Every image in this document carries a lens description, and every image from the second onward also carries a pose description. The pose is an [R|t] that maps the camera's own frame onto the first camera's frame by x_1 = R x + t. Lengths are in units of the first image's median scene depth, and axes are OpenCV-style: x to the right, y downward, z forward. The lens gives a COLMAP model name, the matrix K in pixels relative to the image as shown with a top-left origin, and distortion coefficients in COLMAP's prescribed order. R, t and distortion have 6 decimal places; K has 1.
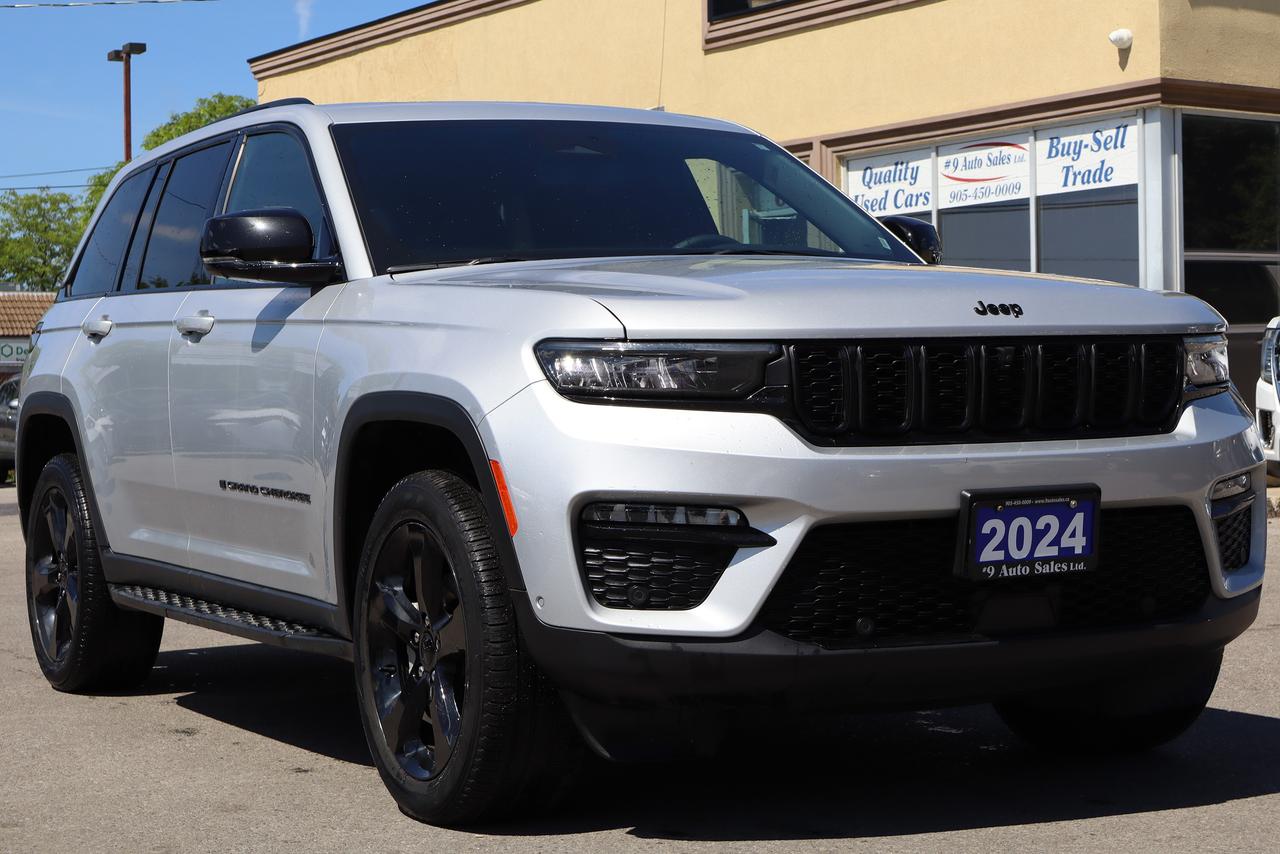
lens RADIAL K [[2506.1, 0, 643.7], [0, 2506.1, 430.2], [0, 0, 1]] dist [0.025449, 0.000000]
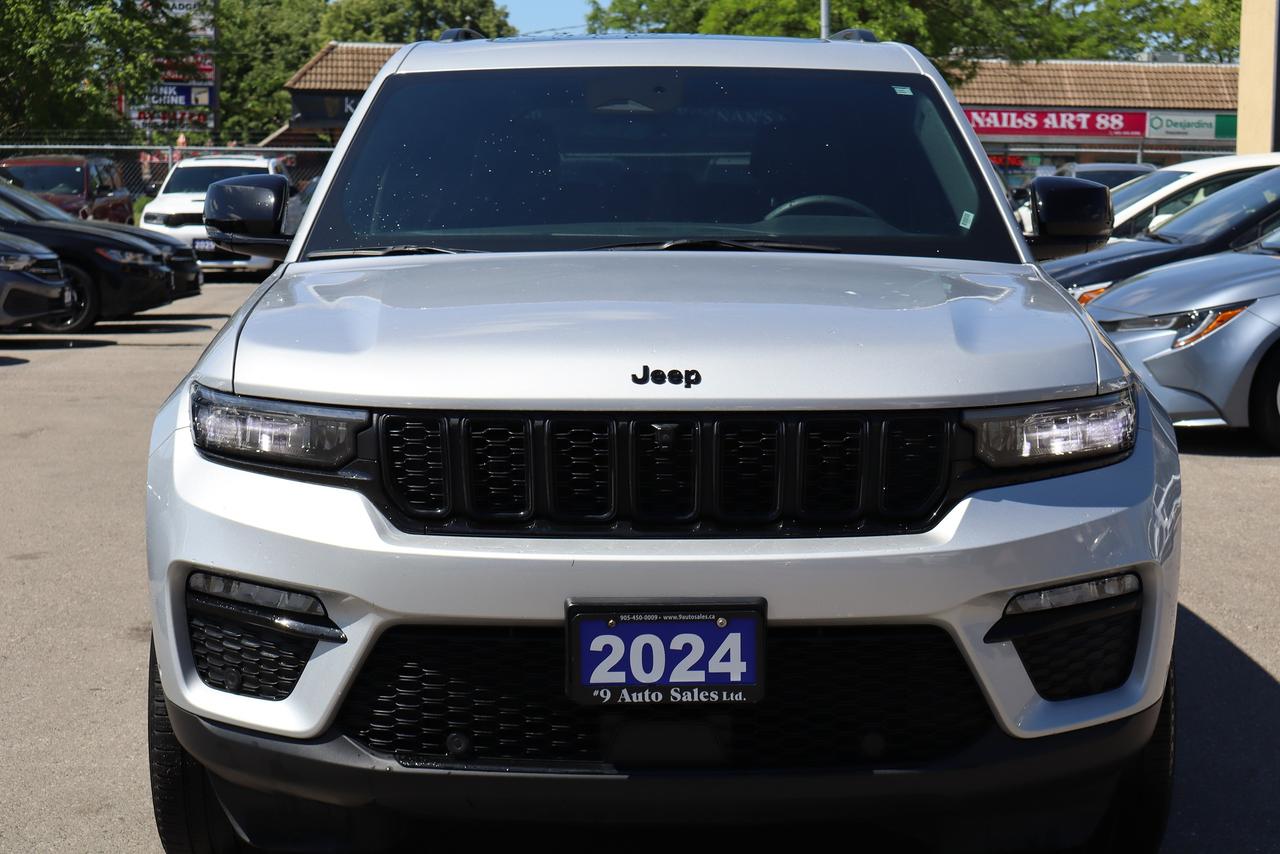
lens RADIAL K [[2506.1, 0, 637.6], [0, 2506.1, 423.1], [0, 0, 1]] dist [0.025449, 0.000000]
pose [[0.885629, 0.072641, -0.458678, 0.520284], [-0.029797, 0.994544, 0.099973, -0.116992], [0.463437, -0.074872, 0.882961, 0.270053]]
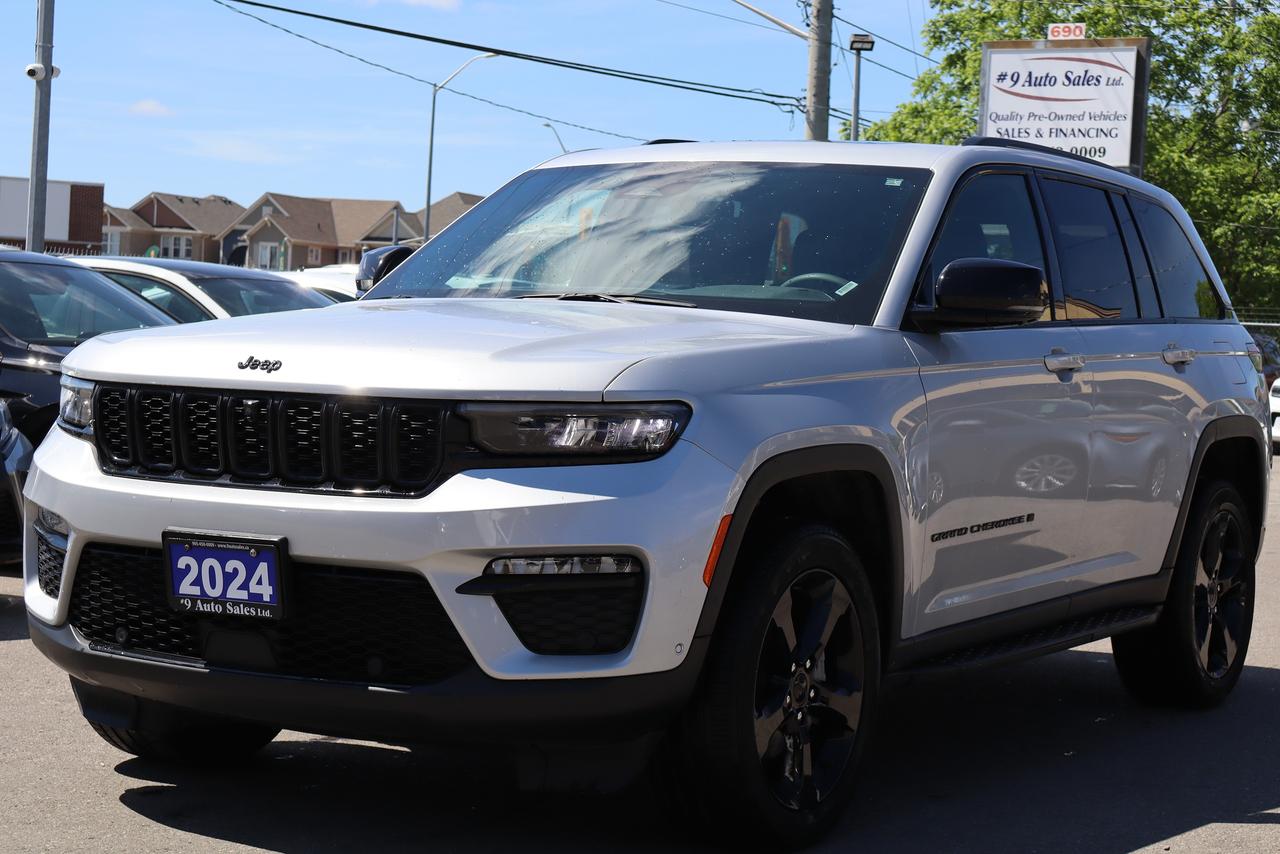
lens RADIAL K [[2506.1, 0, 641.3], [0, 2506.1, 426.2], [0, 0, 1]] dist [0.025449, 0.000000]
pose [[0.522536, 0.074708, -0.849338, 1.153024], [-0.062825, 0.996820, 0.049029, -0.085956], [0.850300, 0.027740, 0.525567, 0.585829]]
